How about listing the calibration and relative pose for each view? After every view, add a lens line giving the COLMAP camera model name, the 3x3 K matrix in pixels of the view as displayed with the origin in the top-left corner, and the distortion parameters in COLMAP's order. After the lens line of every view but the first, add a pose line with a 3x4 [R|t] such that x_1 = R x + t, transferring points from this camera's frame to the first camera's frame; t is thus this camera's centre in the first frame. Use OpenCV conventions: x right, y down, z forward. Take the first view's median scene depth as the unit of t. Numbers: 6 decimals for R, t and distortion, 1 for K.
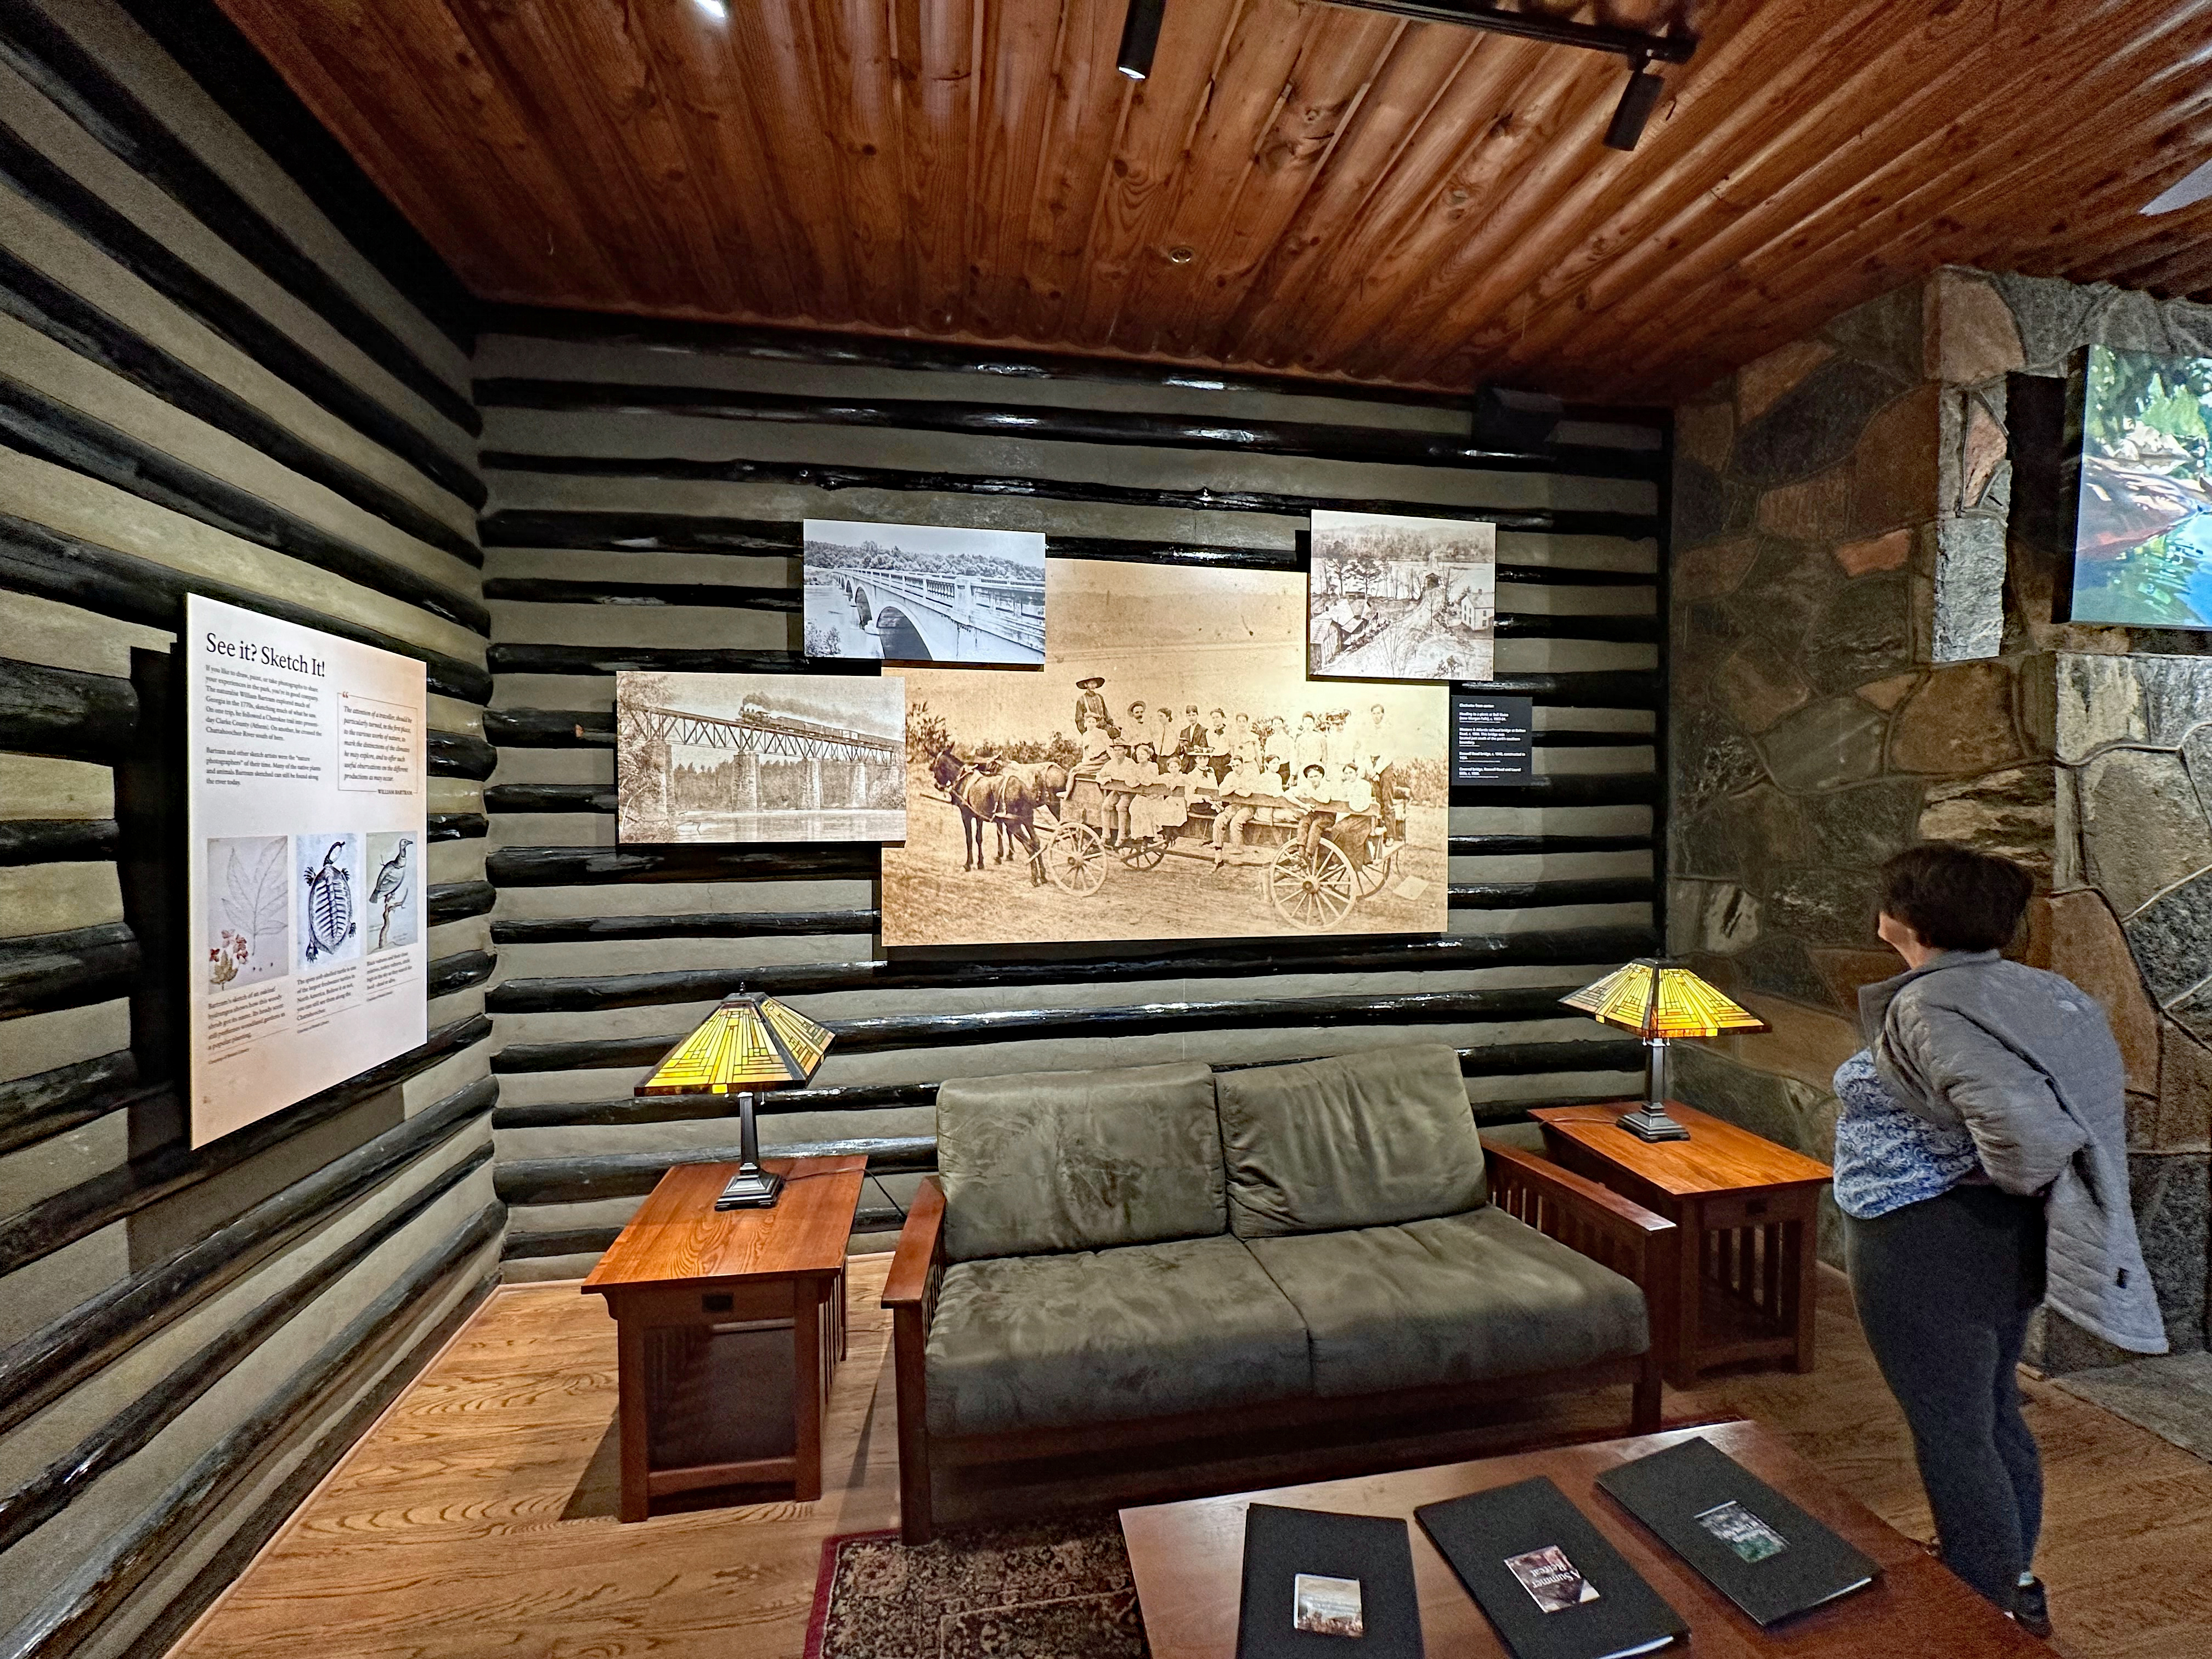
lens RADIAL K [[883.8, 0, 1099.3], [0, 883.8, 834.6], [0, 0, 1]] dist [-0.000235, -0.000055]
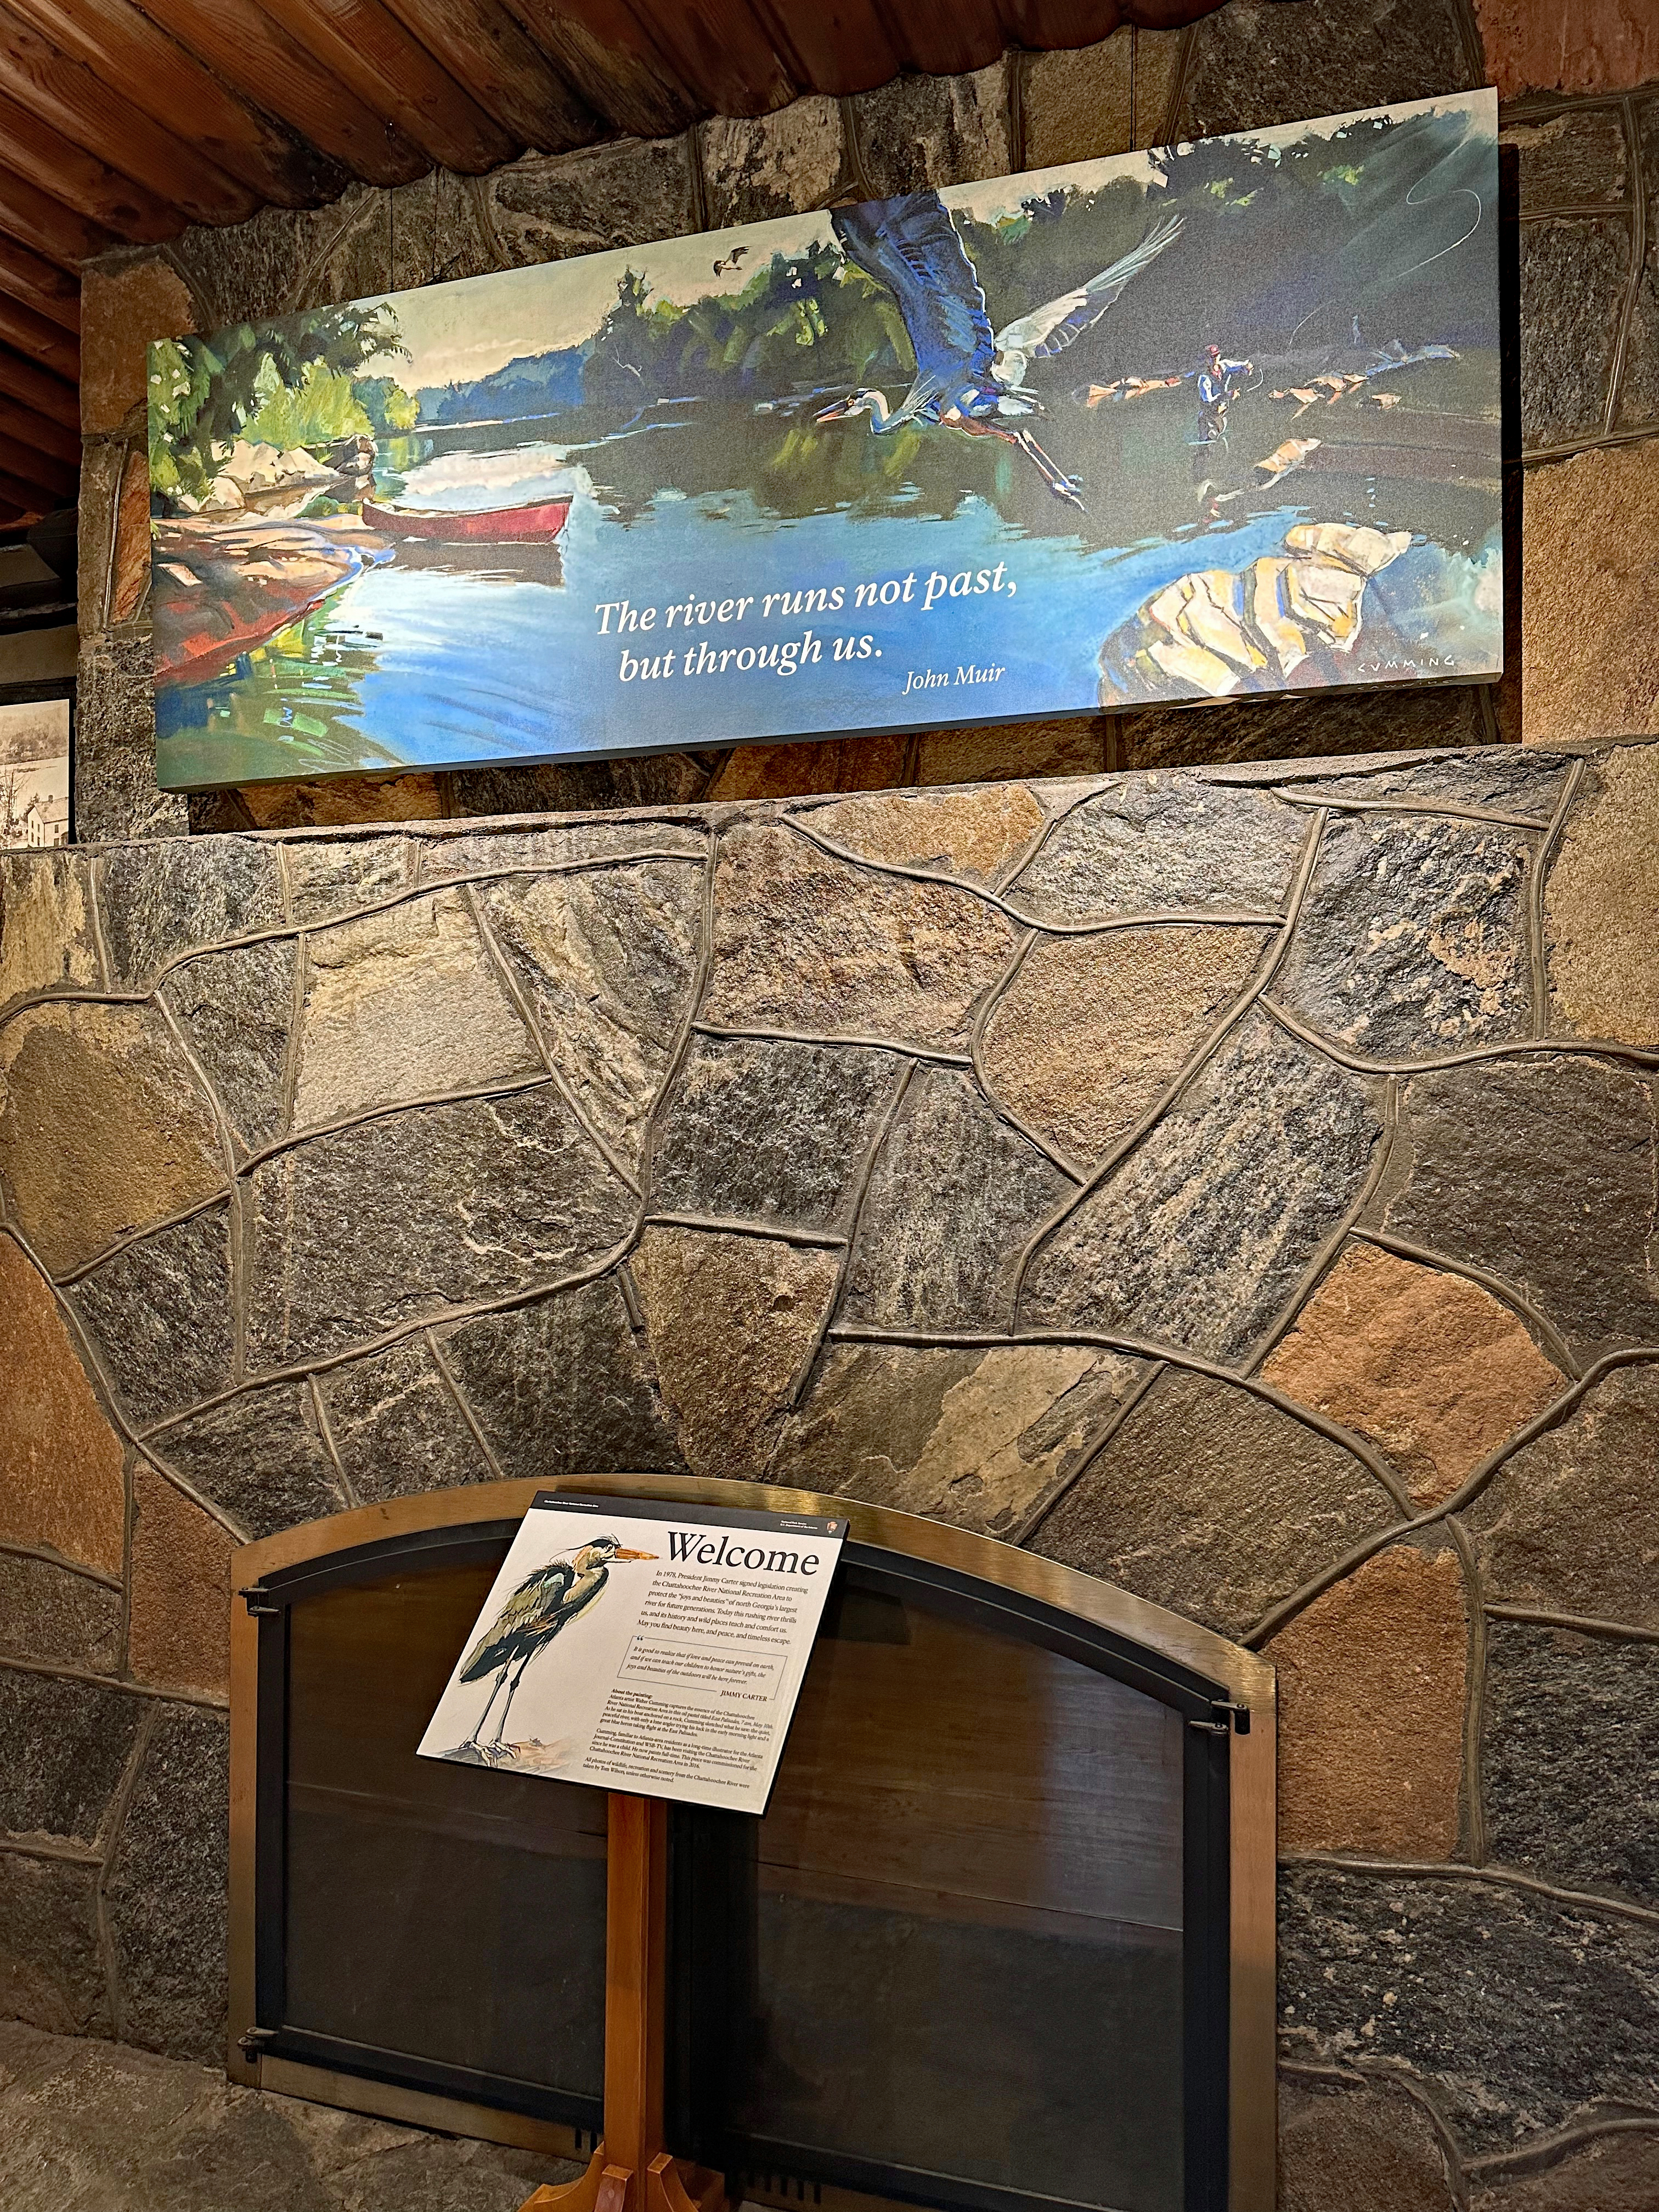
lens RADIAL K [[1547.2, 0, 828.6], [0, 1547.2, 1102.8], [0, 0, 1]] dist [0.002779, -0.000492]
pose [[0.869967, -0.009066, -0.493026, 2.018241], [-0.009918, 0.999307, -0.035877, 0.006441], [0.493009, 0.036102, 0.869275, 0.309924]]
